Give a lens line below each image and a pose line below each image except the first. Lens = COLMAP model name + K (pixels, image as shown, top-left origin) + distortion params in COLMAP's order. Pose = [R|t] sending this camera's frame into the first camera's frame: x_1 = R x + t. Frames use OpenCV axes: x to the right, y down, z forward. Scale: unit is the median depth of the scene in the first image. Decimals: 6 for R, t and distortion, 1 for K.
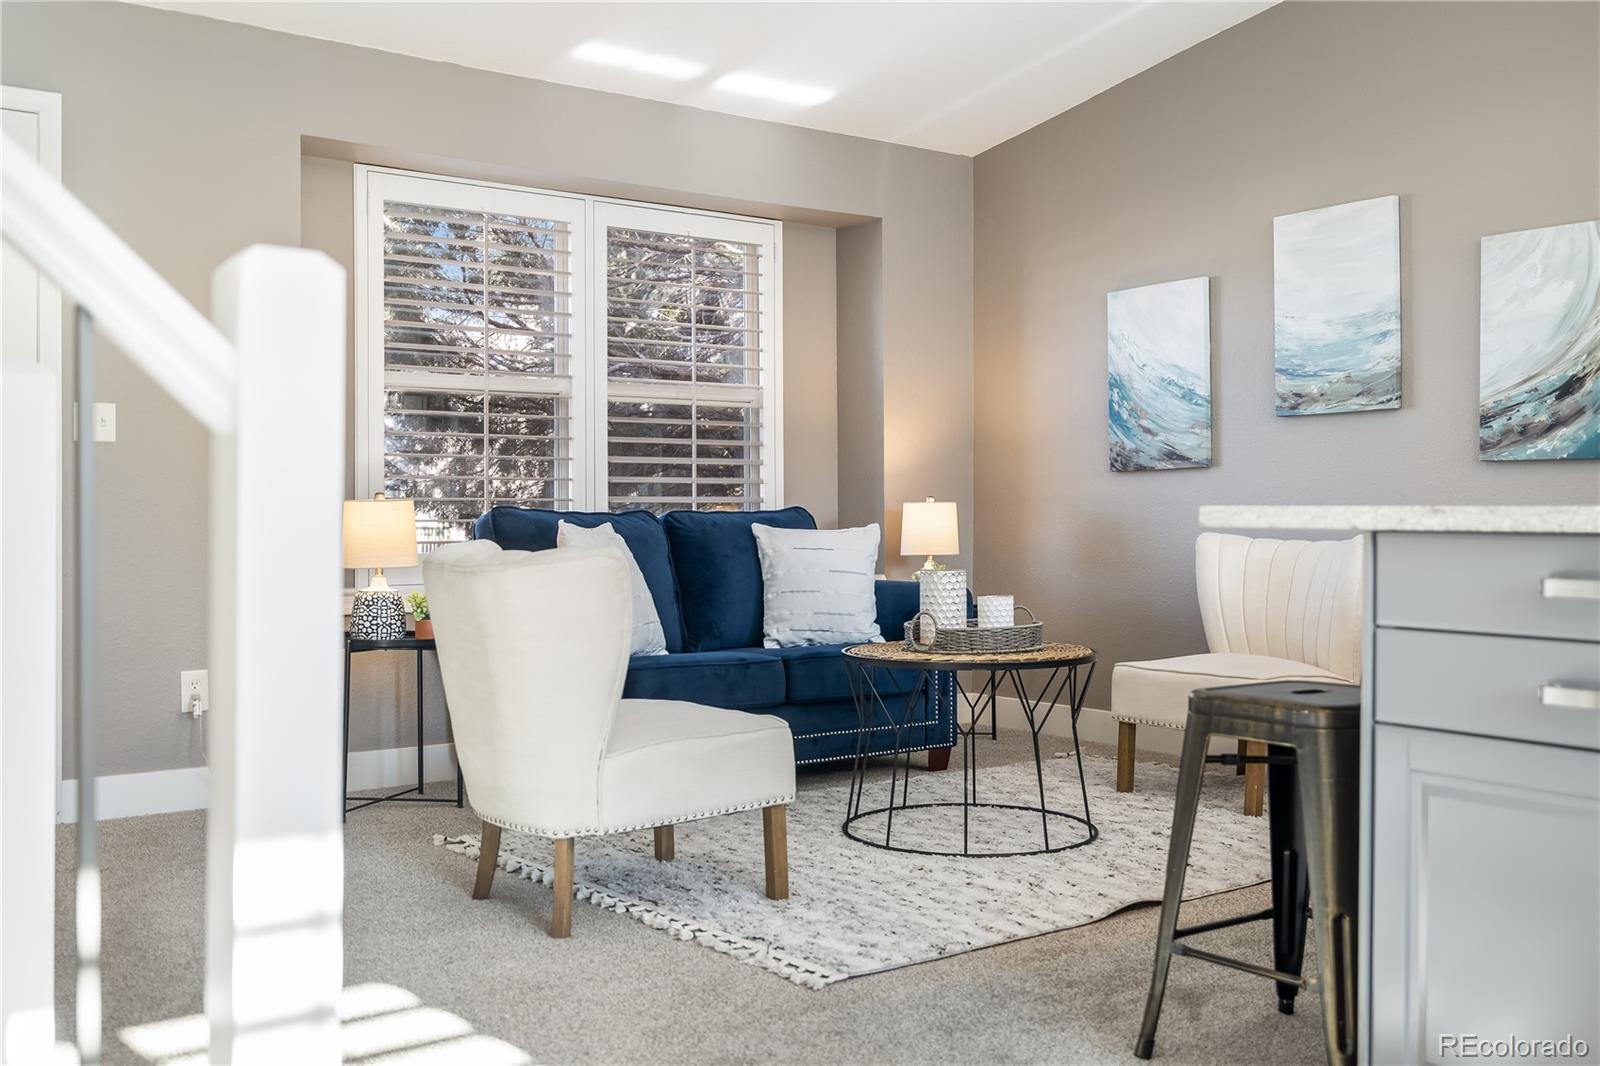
lens RADIAL K [[1571.9, 0, 802.1], [0, 1571.9, 510.7], [0, 0, 1]] dist [0.016828, -0.025418]
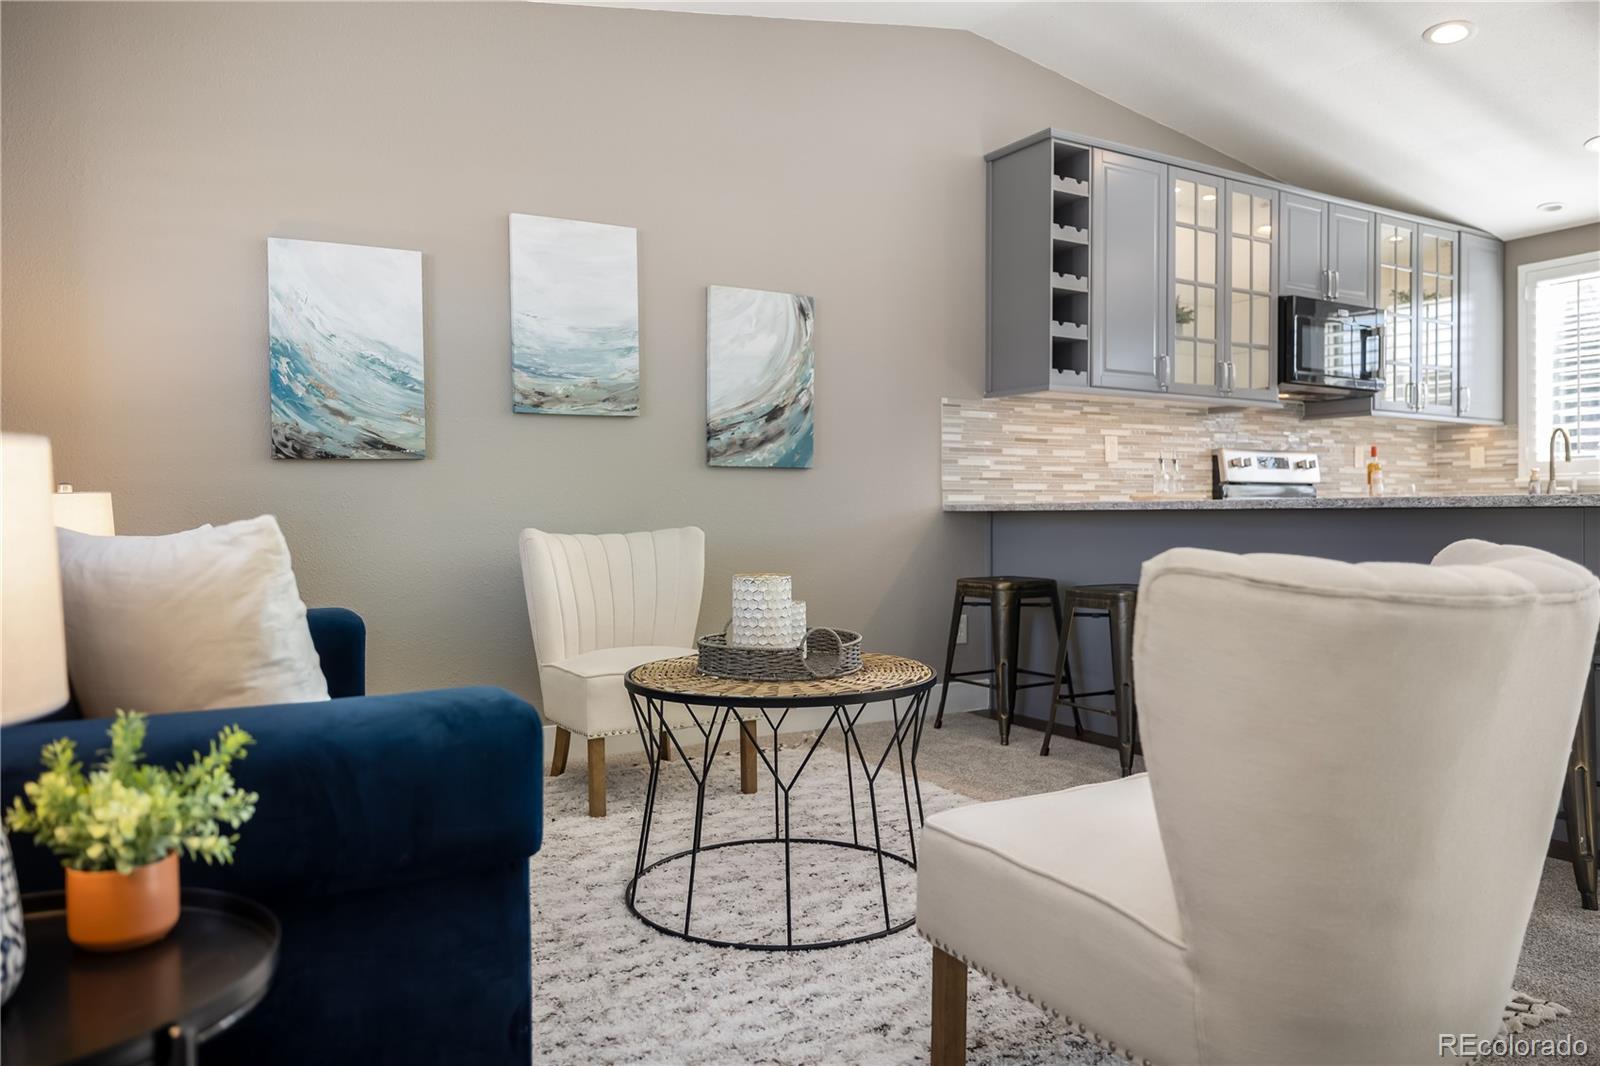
lens RADIAL K [[1083.1, 0, 795.4], [0, 1083.1, 514.6], [0, 0, 1]] dist [-0.005724, 0.000080]
pose [[0.120334, -0.001102, 0.992733, -0.362417], [0.006393, 0.999980, 0.000335, 0.006187], [-0.992713, 0.006307, 0.120338, 0.742924]]
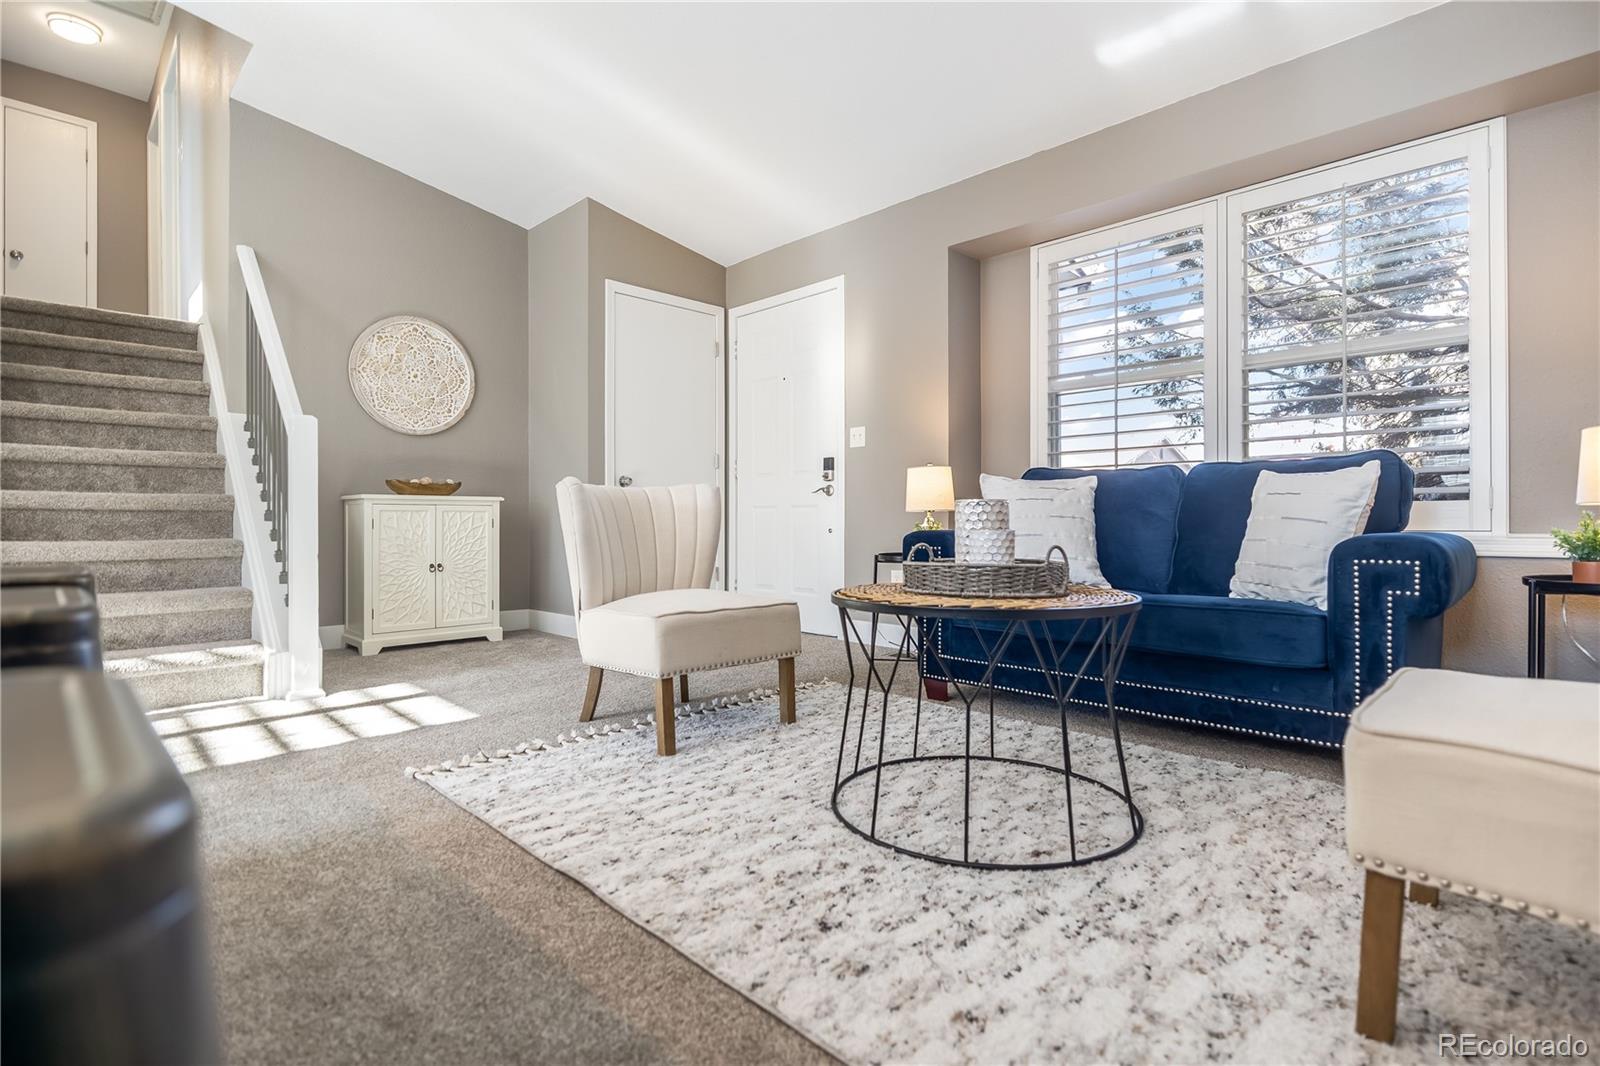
lens RADIAL K [[766.6, 0, 808.0], [0, 766.6, 519.9], [0, 0, 1]] dist [-0.003904, -0.000741]
pose [[0.148681, -0.001580, -0.988884, 0.402788], [0.001294, 0.999998, -0.001403, 0.039867], [0.988884, -0.001071, 0.148683, 0.680236]]
